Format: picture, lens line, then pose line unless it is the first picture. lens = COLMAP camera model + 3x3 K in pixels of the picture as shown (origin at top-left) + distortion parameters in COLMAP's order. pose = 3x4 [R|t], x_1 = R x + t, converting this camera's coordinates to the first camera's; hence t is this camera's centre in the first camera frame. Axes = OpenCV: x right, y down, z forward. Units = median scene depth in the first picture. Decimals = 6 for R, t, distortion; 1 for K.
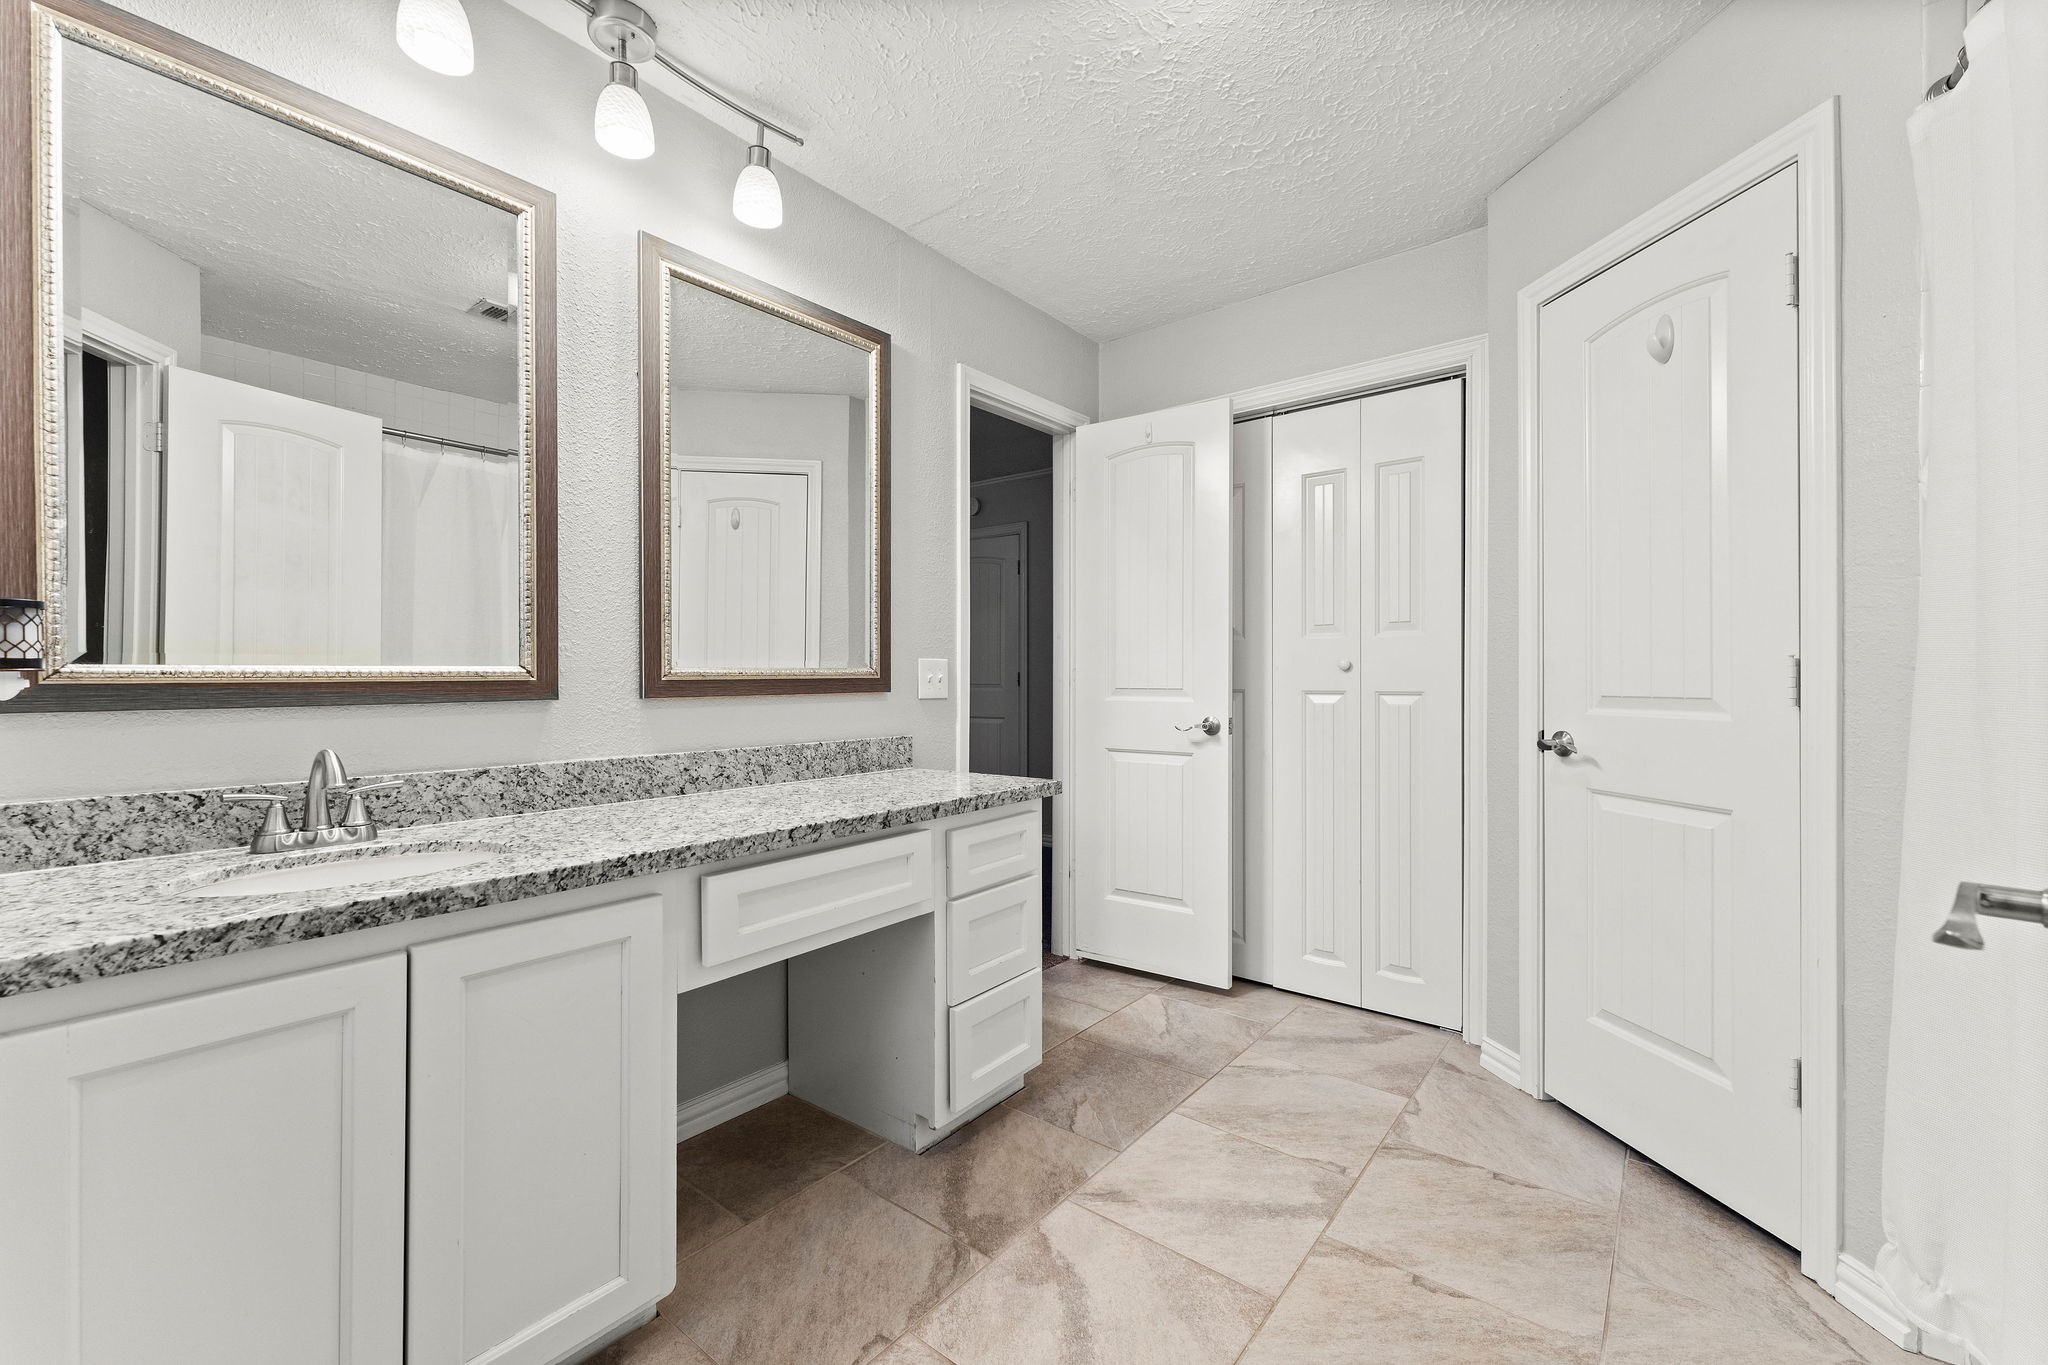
lens RADIAL K [[824.1, 0, 1021.9], [0, 824.1, 677.3], [0, 0, 1]] dist [0.000828, -0.000255]
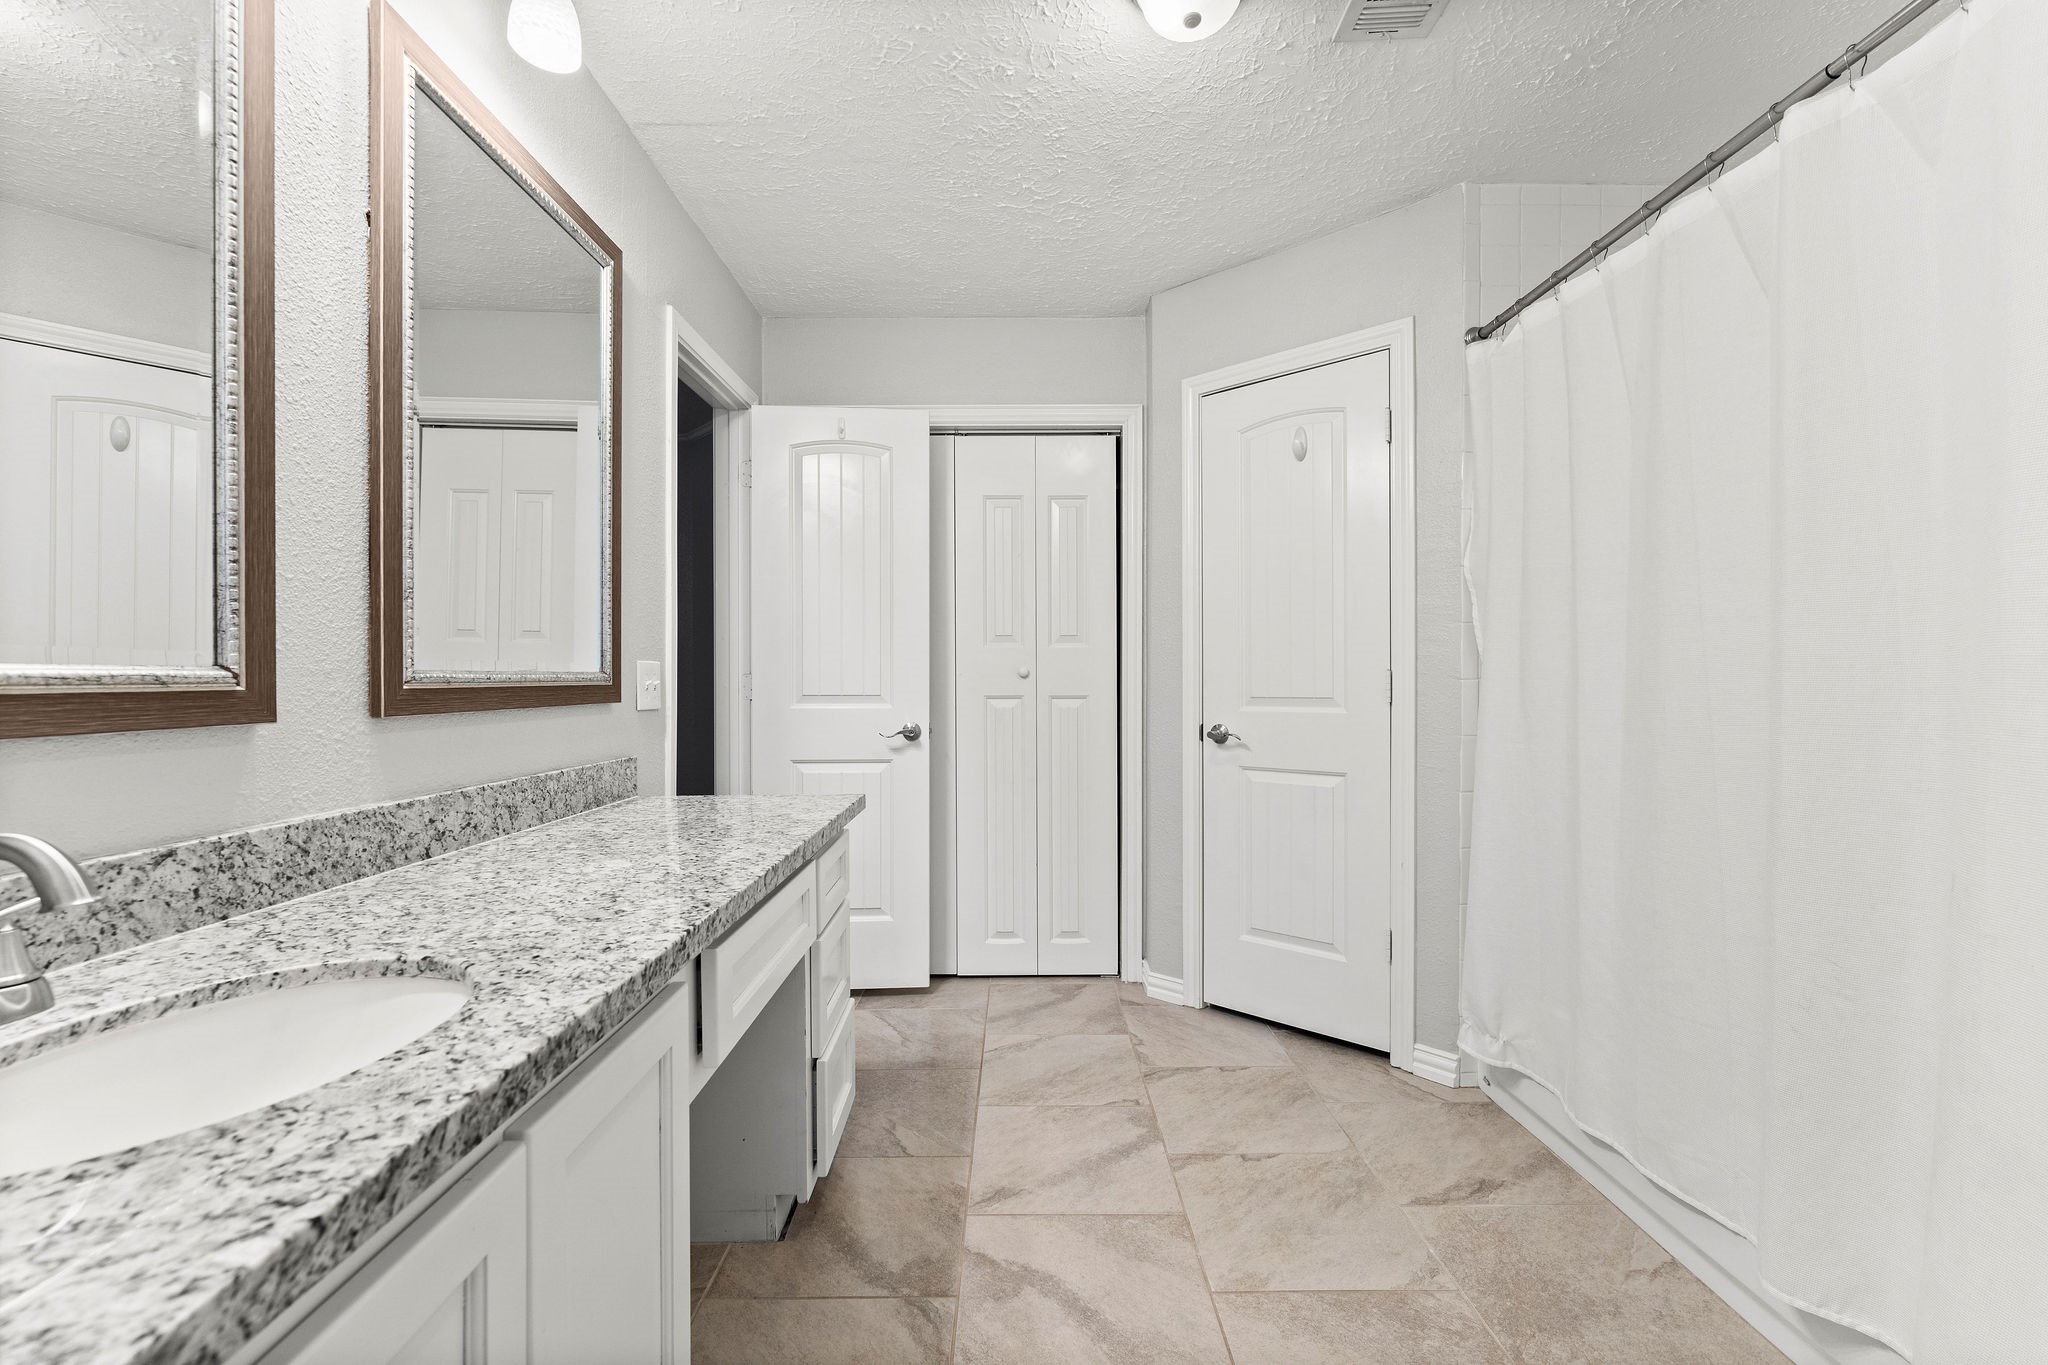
lens RADIAL K [[844.2, 0, 1023.7], [0, 844.2, 687.7], [0, 0, 1]] dist [-0.006227, -0.000034]
pose [[0.778351, -0.003994, 0.627817, -0.511916], [0.000189, 0.999981, 0.006127, -0.001585], [-0.627829, -0.004650, 0.778337, 0.175686]]
